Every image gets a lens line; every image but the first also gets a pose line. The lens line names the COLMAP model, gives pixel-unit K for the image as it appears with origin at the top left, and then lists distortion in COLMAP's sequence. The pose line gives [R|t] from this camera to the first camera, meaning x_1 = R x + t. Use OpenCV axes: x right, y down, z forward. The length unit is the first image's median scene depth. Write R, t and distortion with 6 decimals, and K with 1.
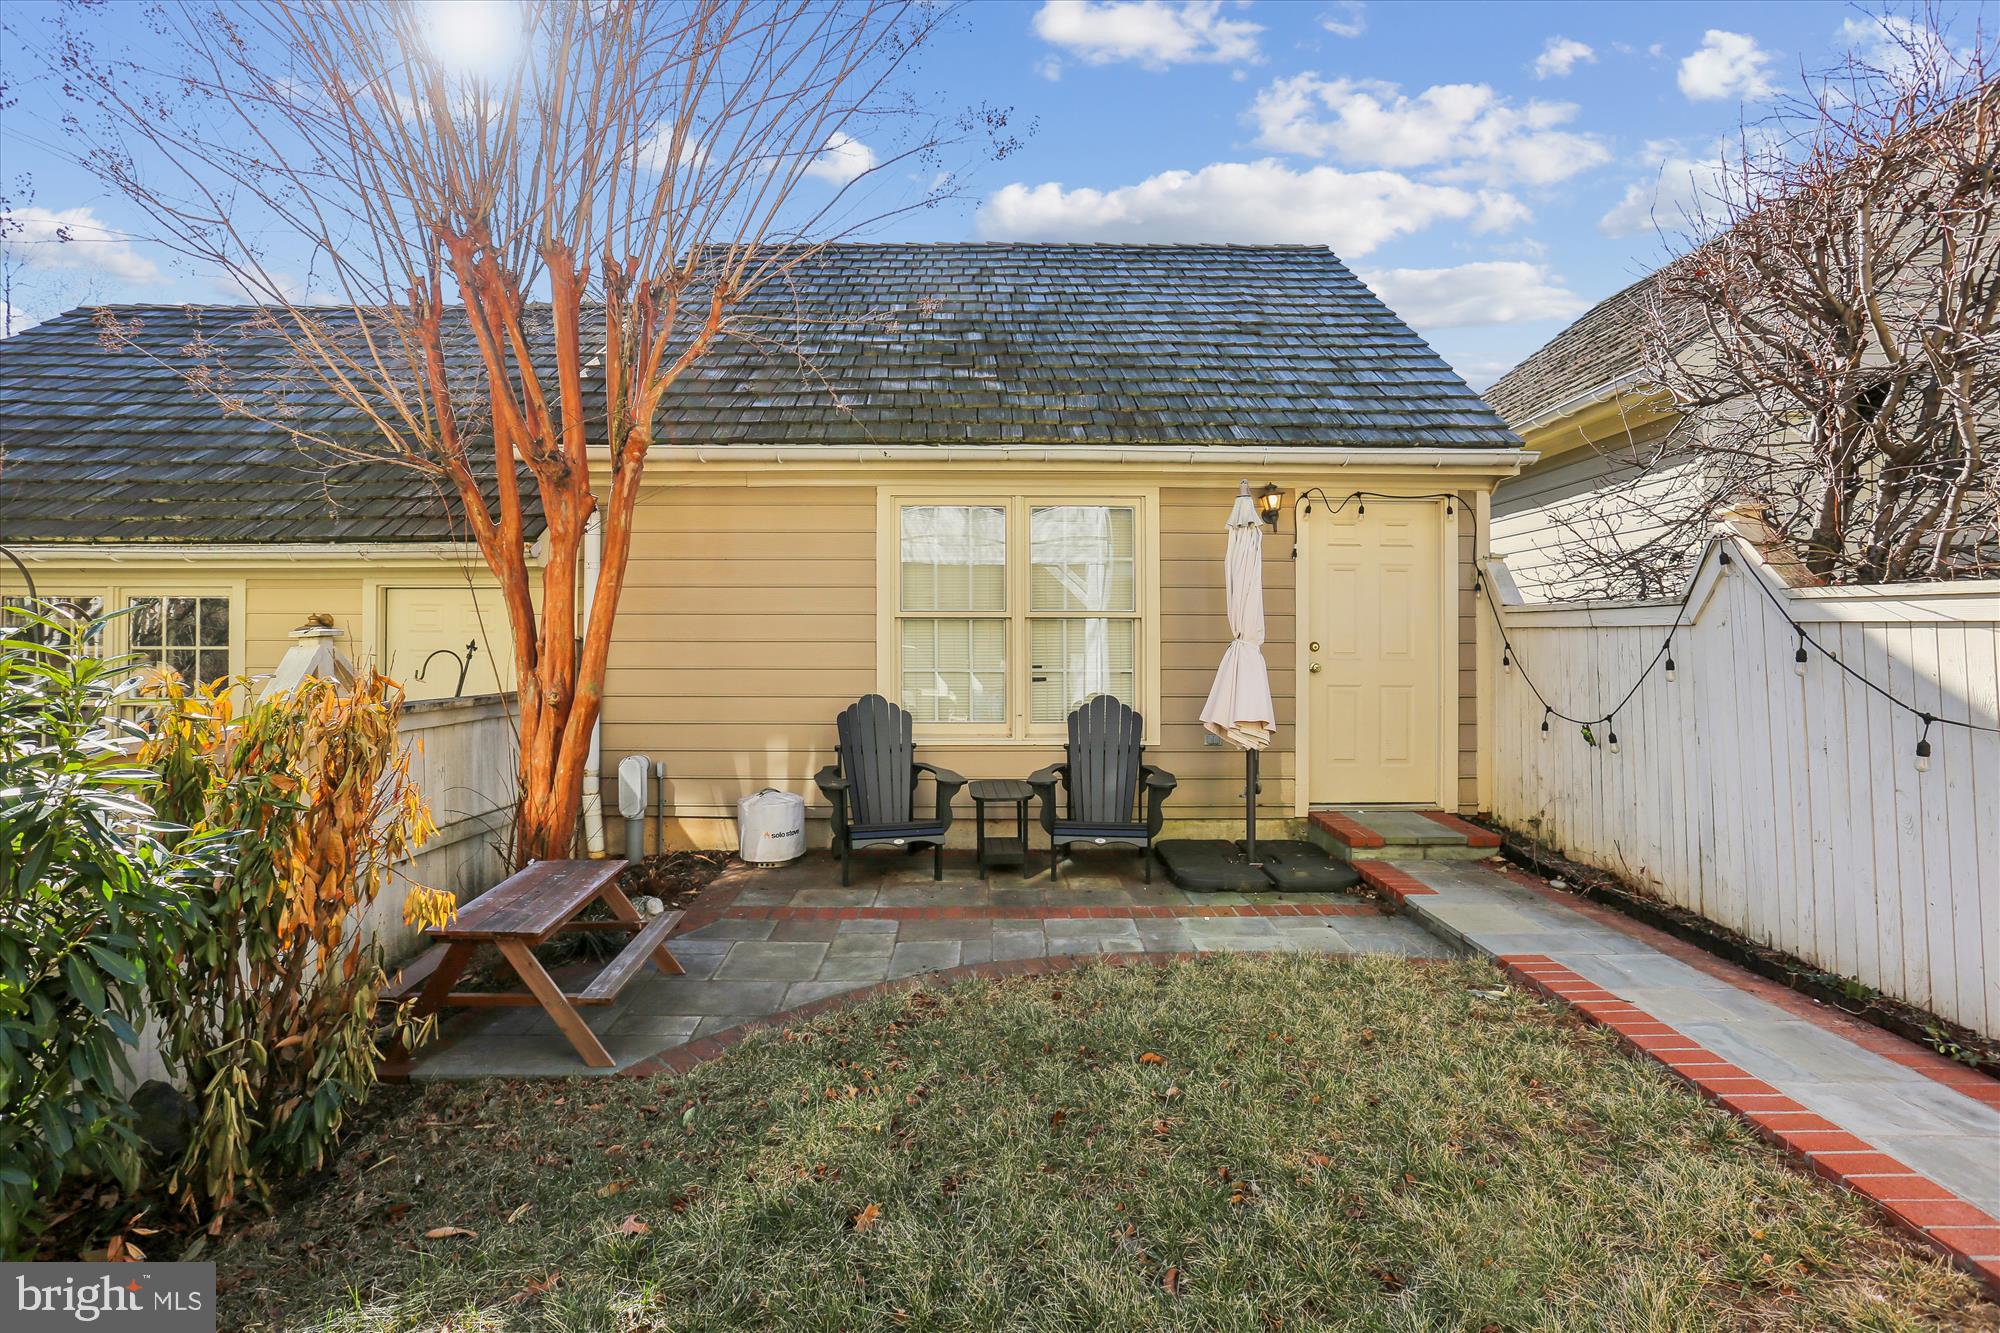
lens RADIAL K [[1000.7, 0, 988.7], [0, 1000.7, 651.0], [0, 0, 1]] dist [-0.016837, -0.003684]
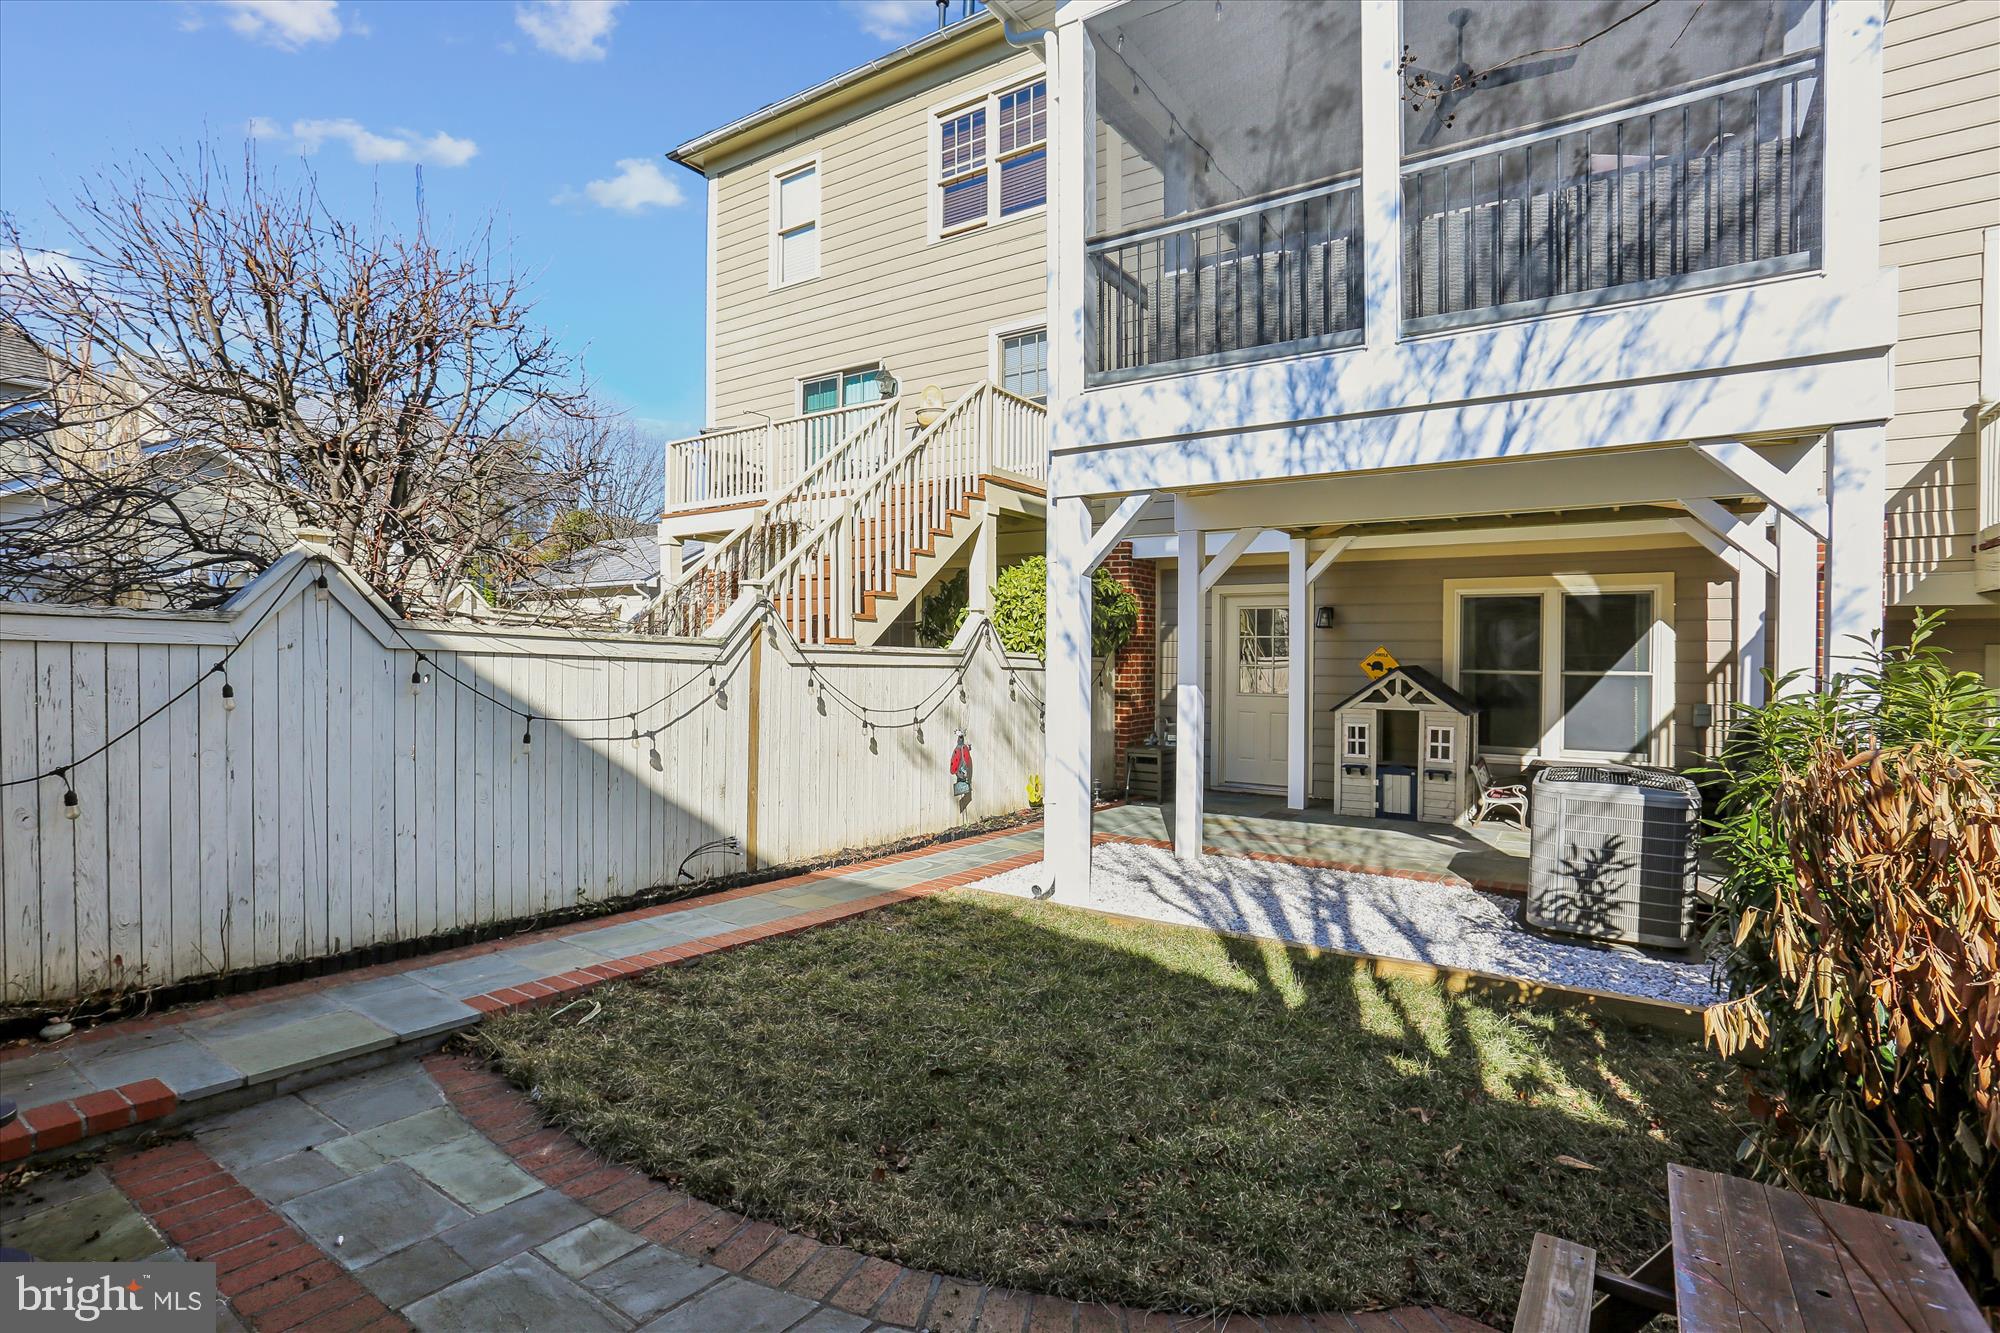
lens RADIAL K [[1000.7, 0, 997.0], [0, 1000.7, 661.4], [0, 0, 1]] dist [-0.016837, -0.003684]
pose [[-0.829468, -0.017995, 0.558264, -0.285158], [-0.016672, 0.999833, 0.007458, -0.024081], [-0.558305, -0.003121, -0.829630, 1.098652]]
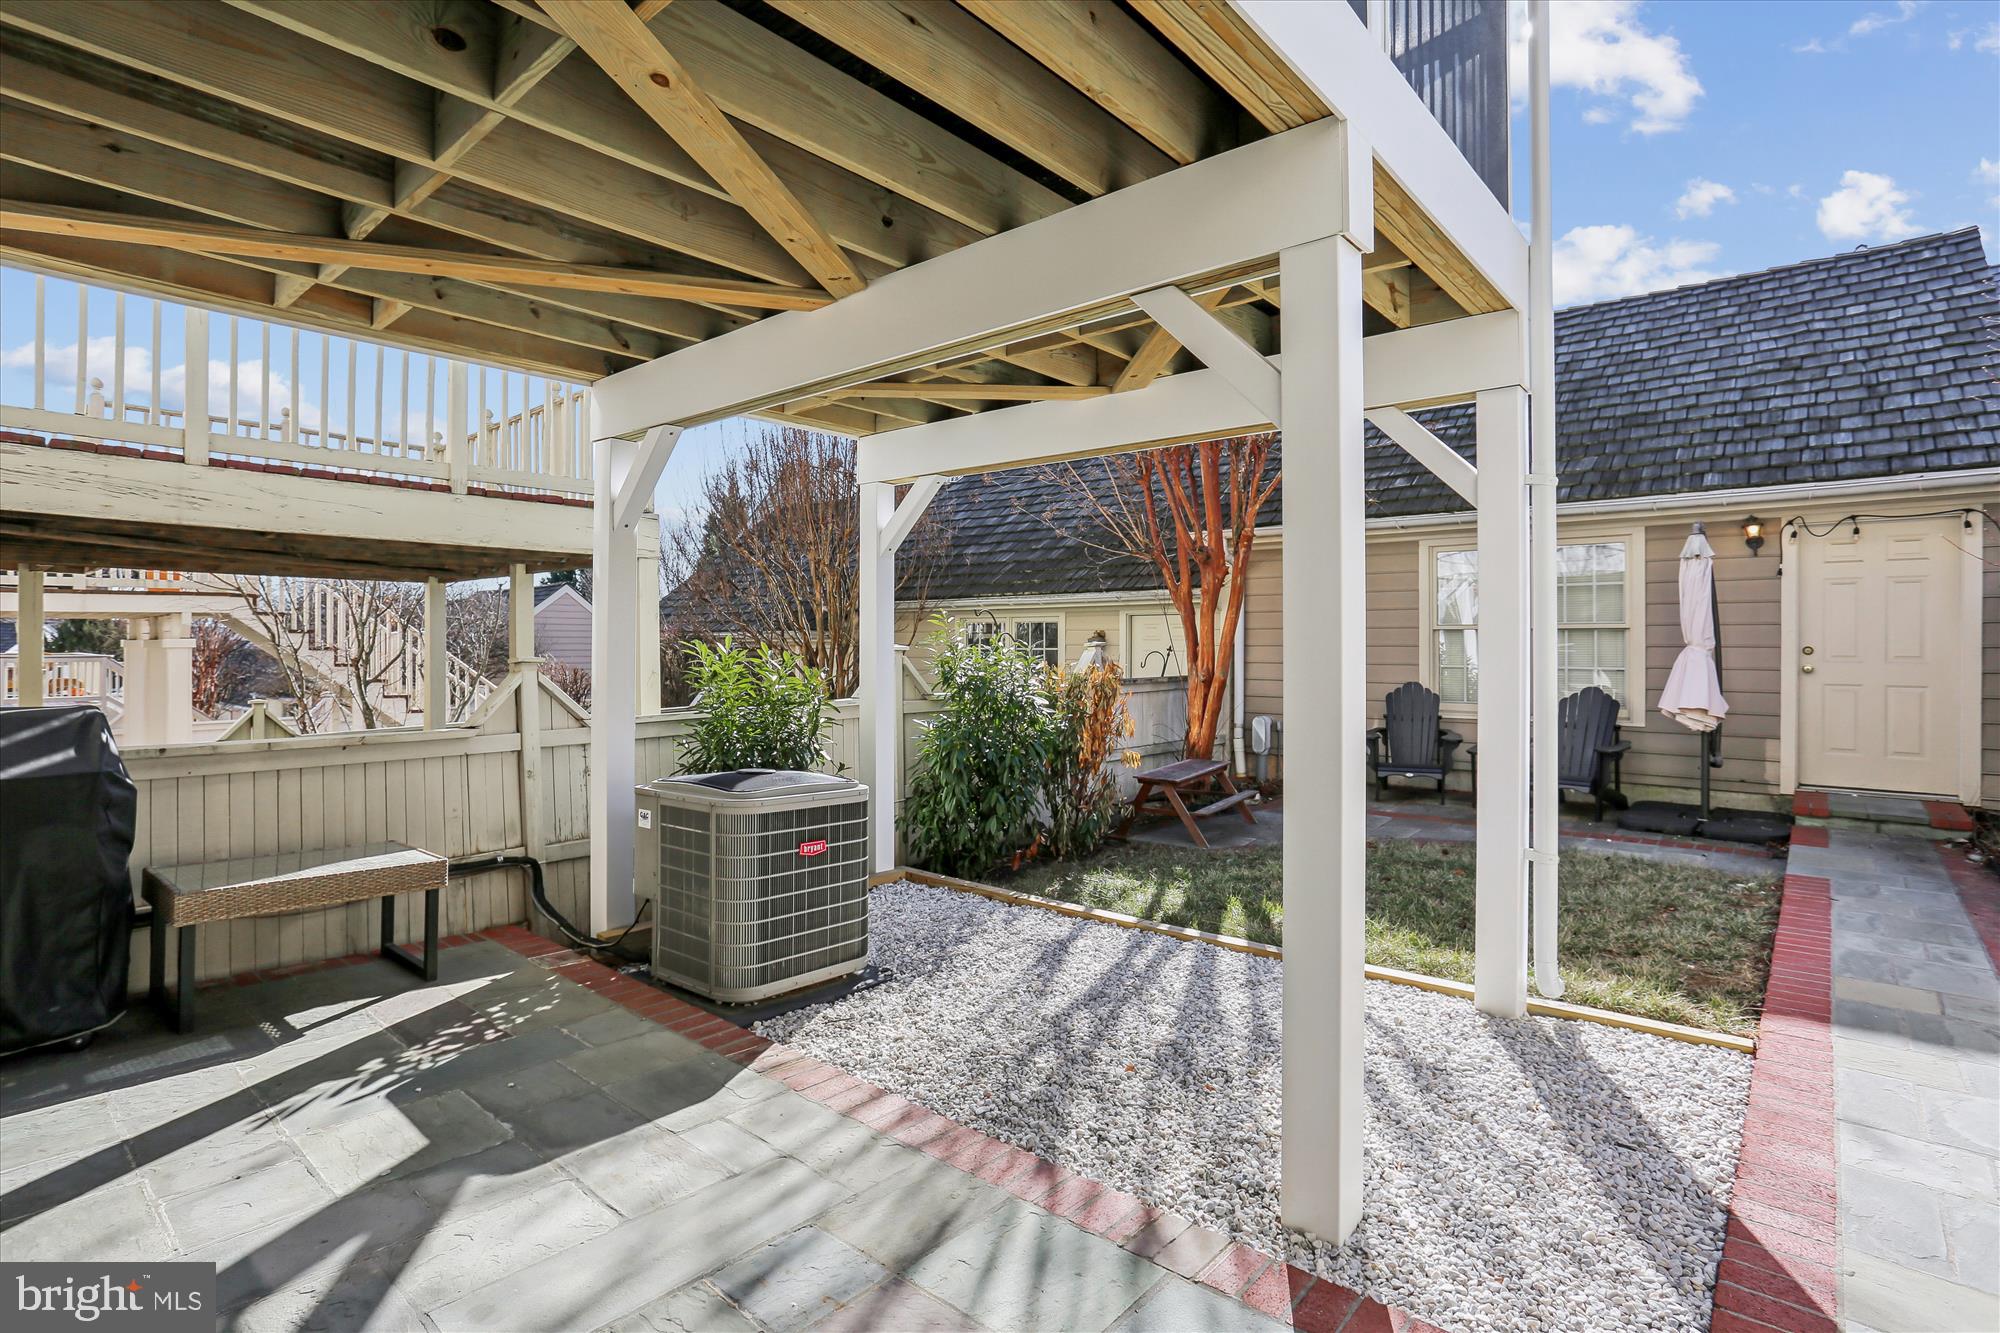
lens RADIAL K [[1000.7, 0, 998.5], [0, 1000.7, 650.7], [0, 0, 1]] dist [-0.016837, -0.003684]
pose [[0.761890, 0.004324, -0.647693, 0.401490], [-0.000583, 0.999982, 0.005991, -0.011949], [0.647707, -0.004187, 0.761878, -0.556458]]
